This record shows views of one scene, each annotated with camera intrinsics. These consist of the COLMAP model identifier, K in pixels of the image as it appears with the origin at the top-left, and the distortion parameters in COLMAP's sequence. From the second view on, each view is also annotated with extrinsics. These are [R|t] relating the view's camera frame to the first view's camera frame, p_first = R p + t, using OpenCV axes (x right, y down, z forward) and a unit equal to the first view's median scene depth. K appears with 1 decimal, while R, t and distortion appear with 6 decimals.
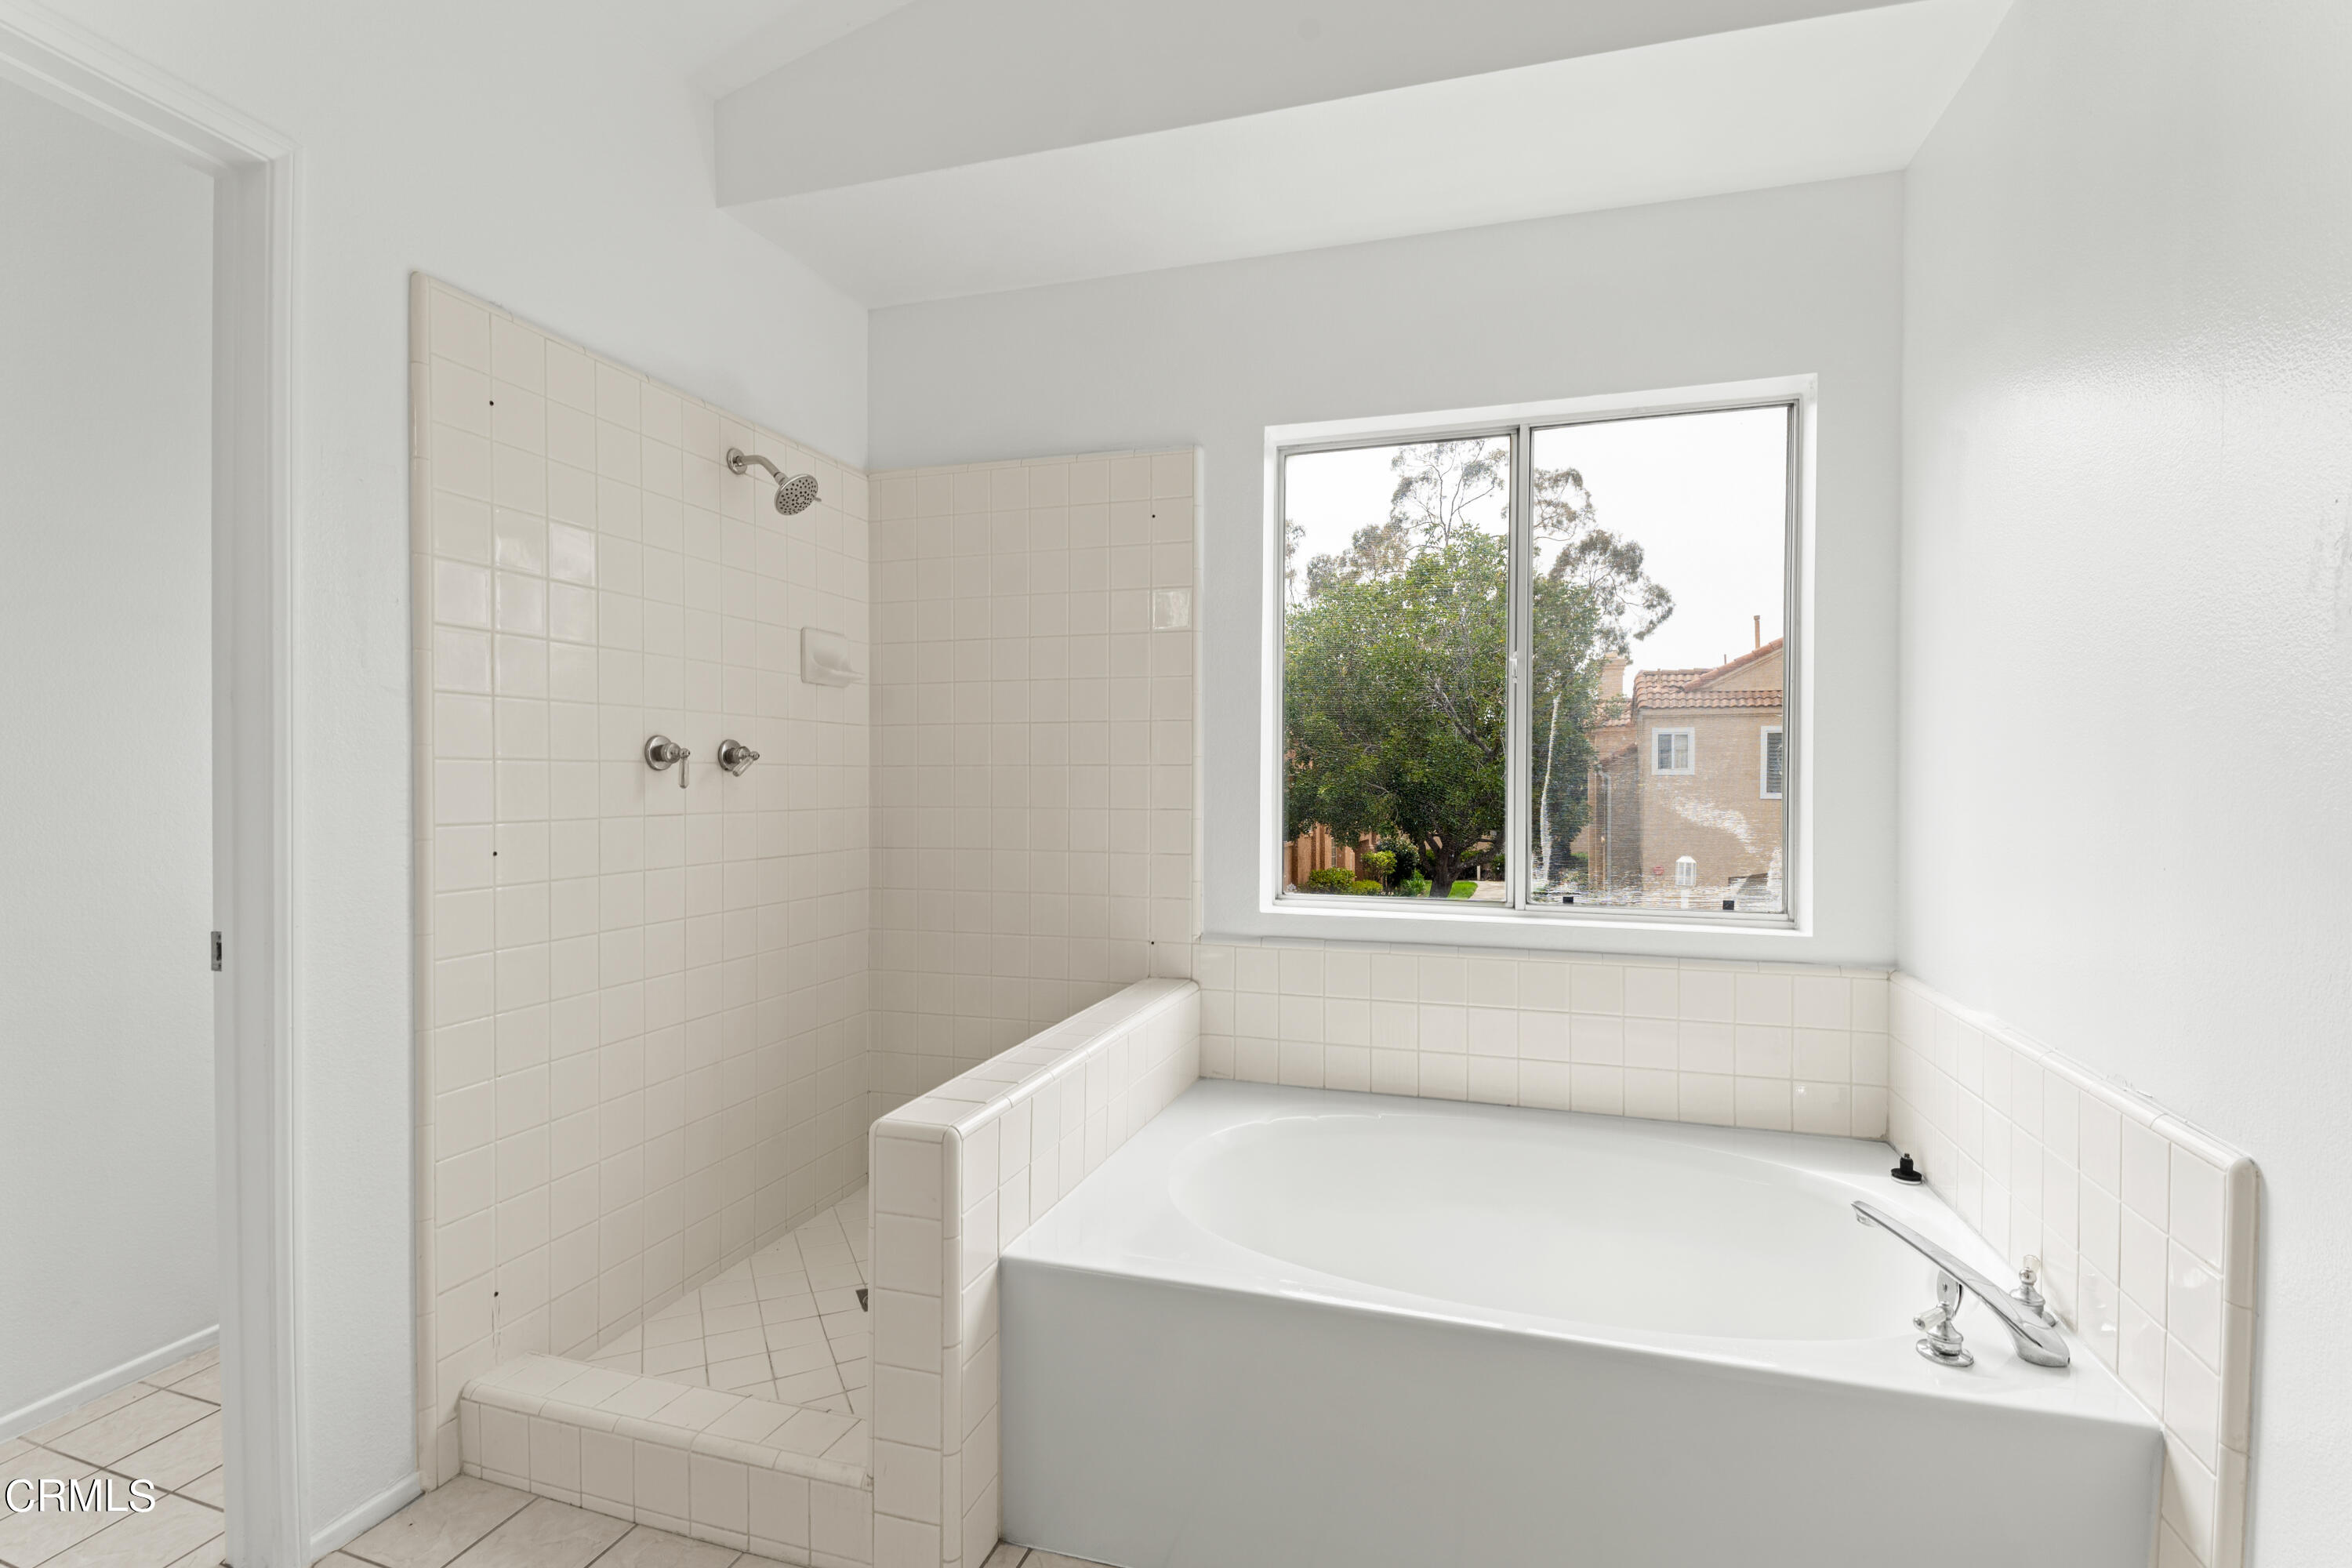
lens RADIAL K [[1073.7, 0, 1184.0], [0, 1073.7, 797.5], [0, 0, 1]] dist [0.010346, -0.014963]
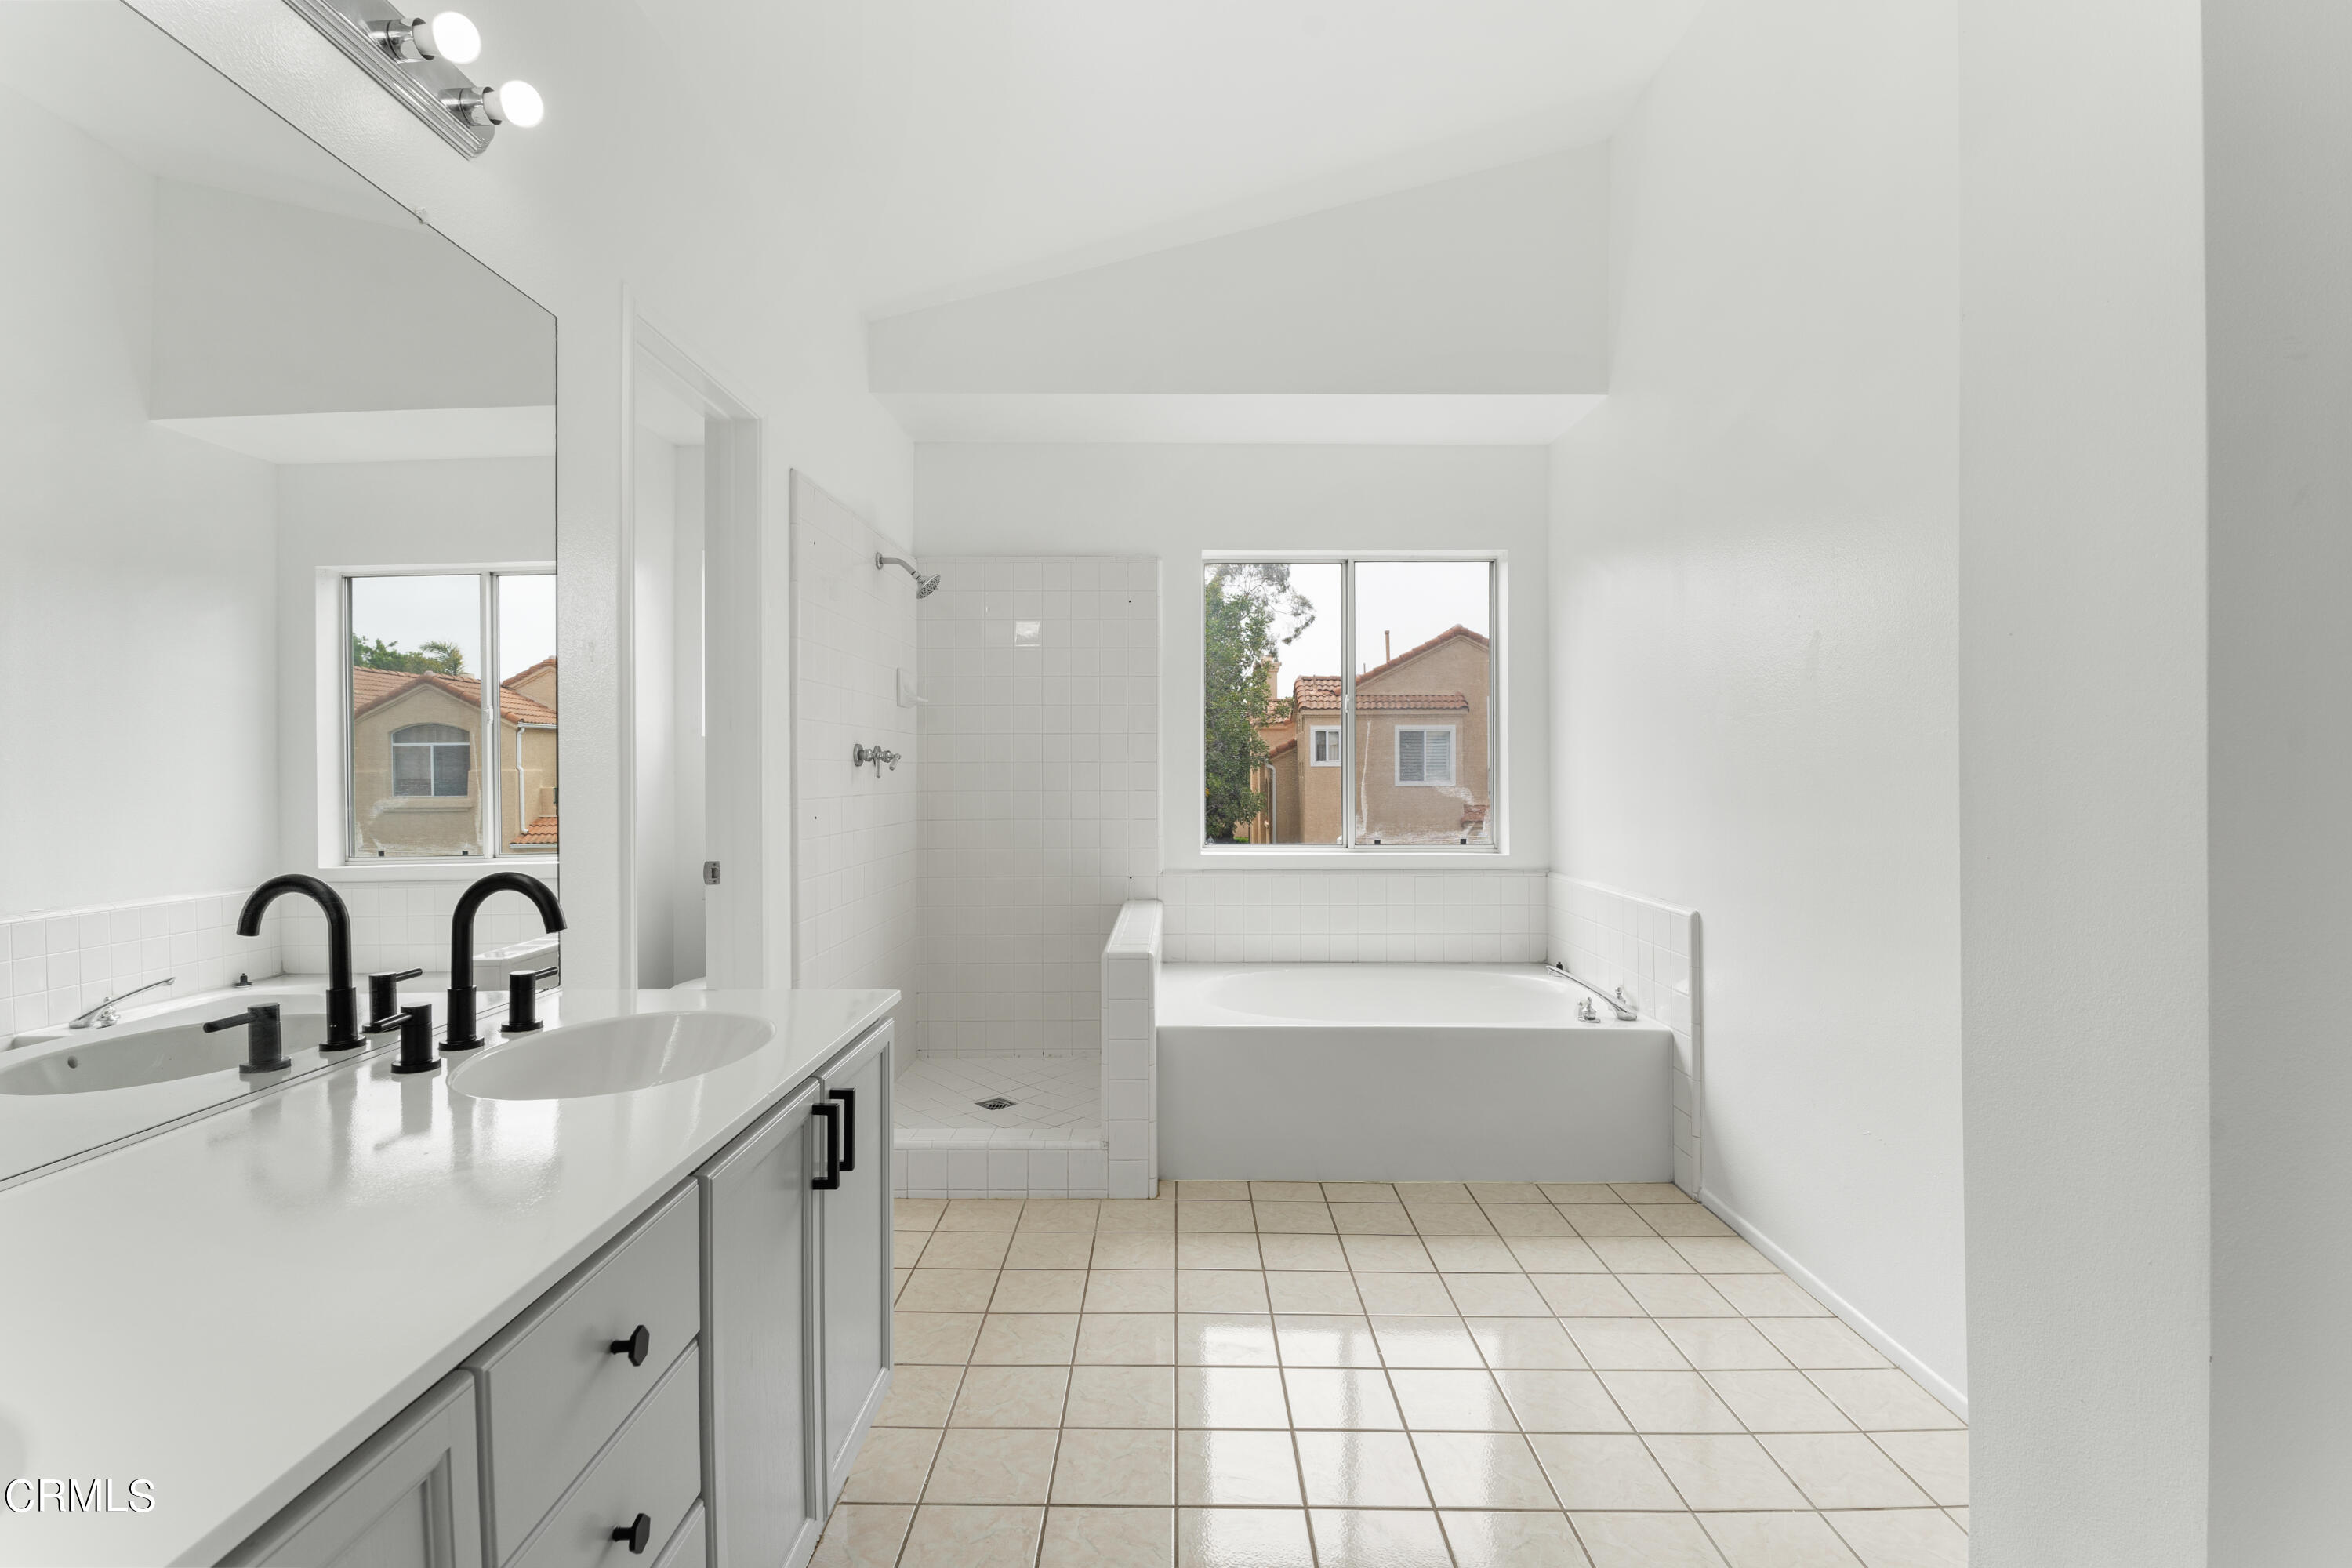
lens RADIAL K [[1073.7, 0, 1155.8], [0, 1073.7, 771.7], [0, 0, 1]] dist [0.010346, -0.014963]
pose [[0.959123, -0.005723, 0.282930, -0.468656], [0.010618, 0.999819, -0.015770, 0.009199], [-0.282789, 0.018129, 0.959011, -0.538202]]
